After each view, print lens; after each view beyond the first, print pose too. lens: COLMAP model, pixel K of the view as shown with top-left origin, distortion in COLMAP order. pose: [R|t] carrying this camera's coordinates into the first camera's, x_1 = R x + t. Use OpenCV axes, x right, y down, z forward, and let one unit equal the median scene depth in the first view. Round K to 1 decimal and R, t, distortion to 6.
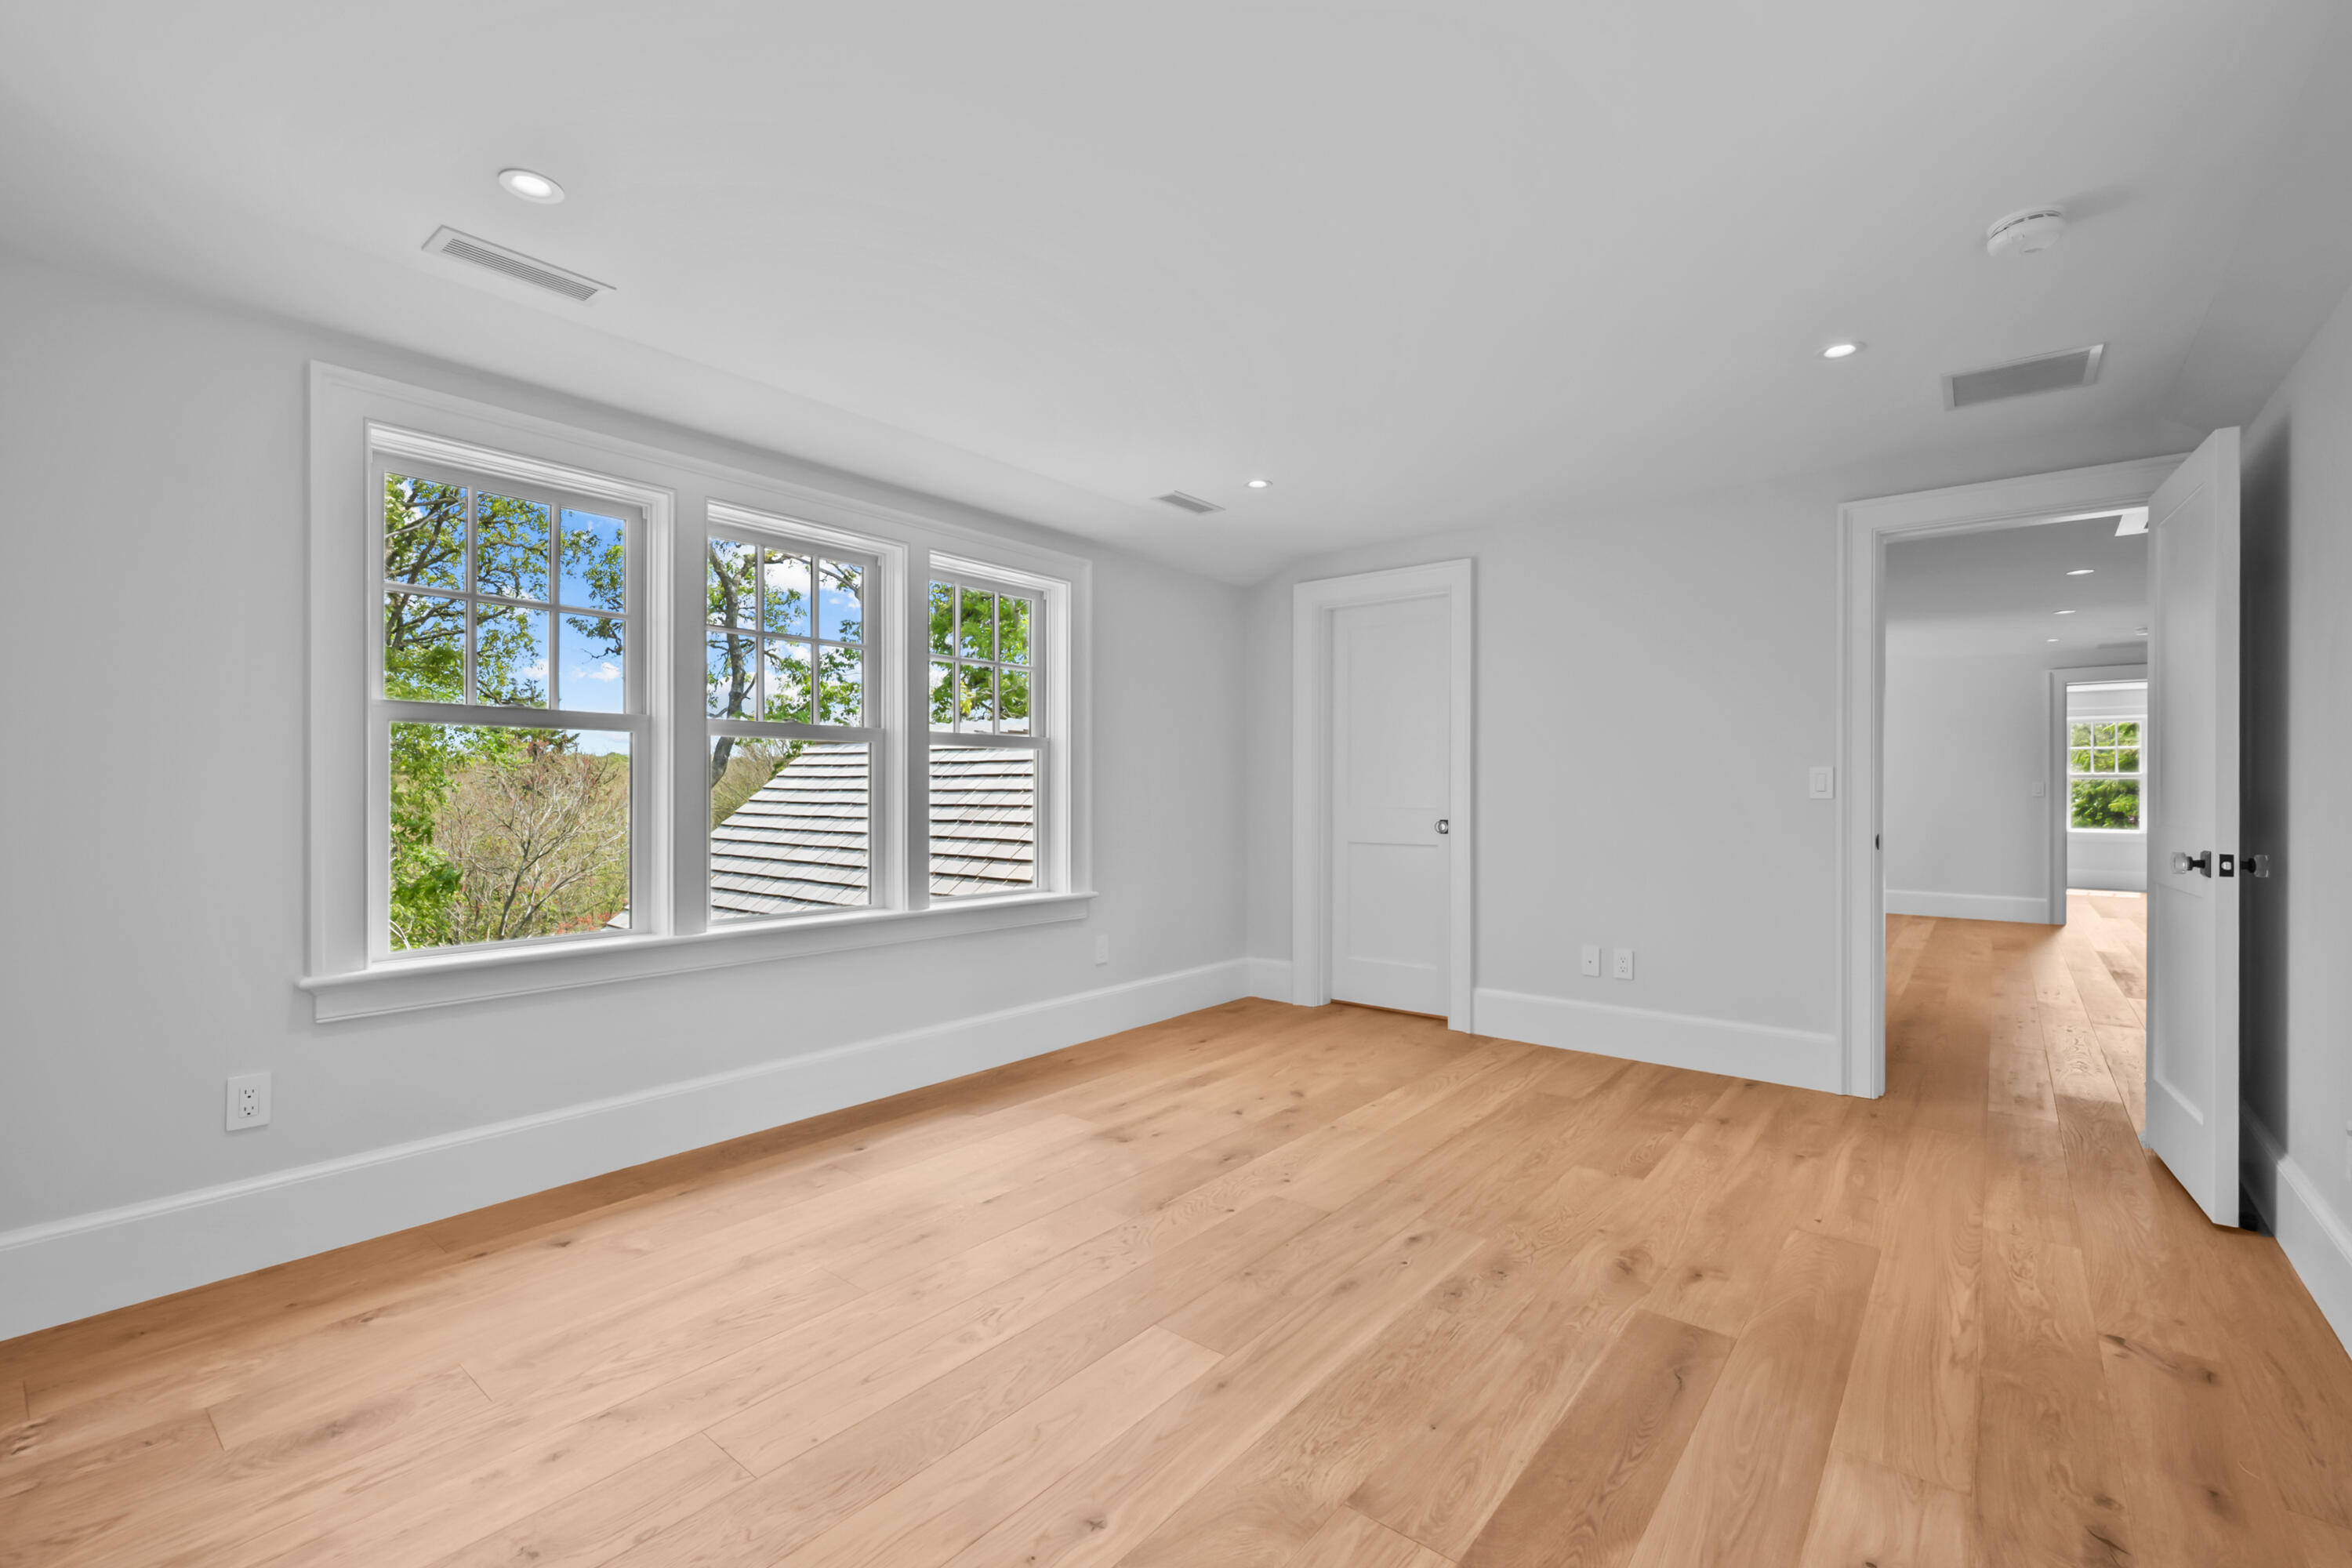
lens RADIAL K [[988.4, 0, 1174.1], [0, 988.4, 787.6], [0, 0, 1]] dist [0.001084, 0.000400]
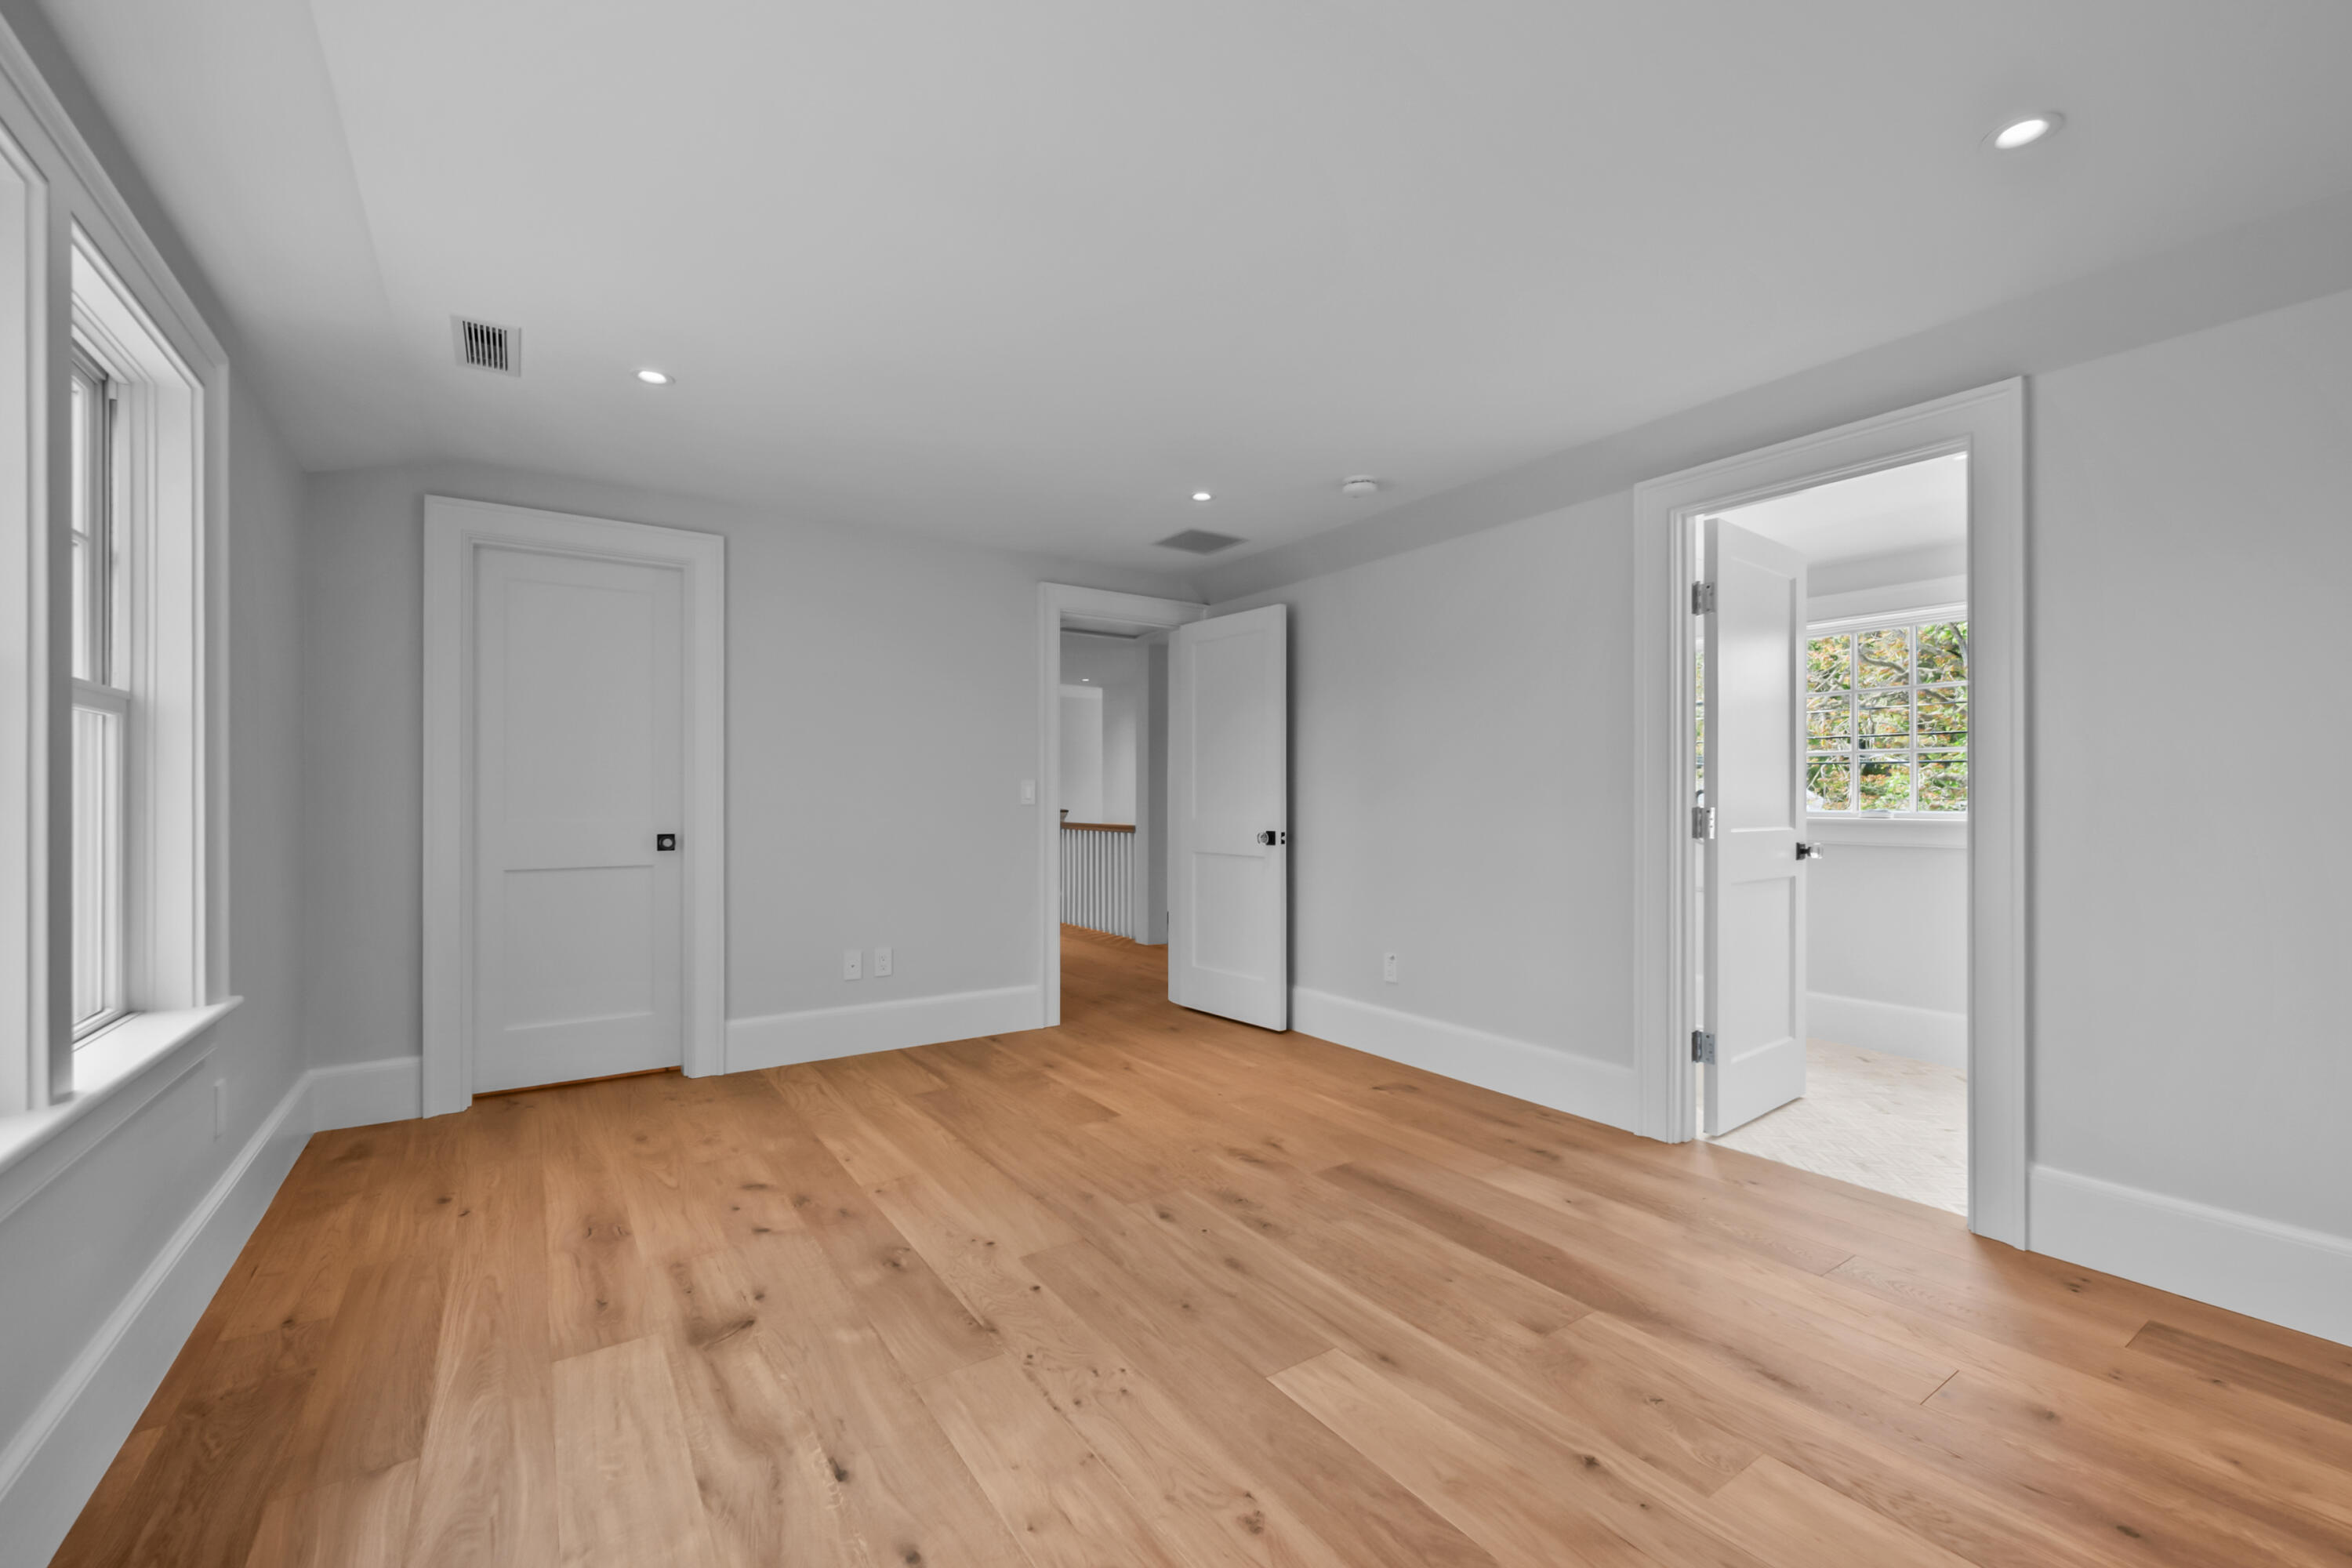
lens RADIAL K [[988.4, 0, 1125.2], [0, 988.4, 792.1], [0, 0, 1]] dist [0.001084, 0.000400]
pose [[0.294732, 0.004934, 0.955567, -0.607359], [-0.001924, 0.999988, -0.004570, 0.000076], [-0.955578, -0.000491, 0.294738, 0.549247]]
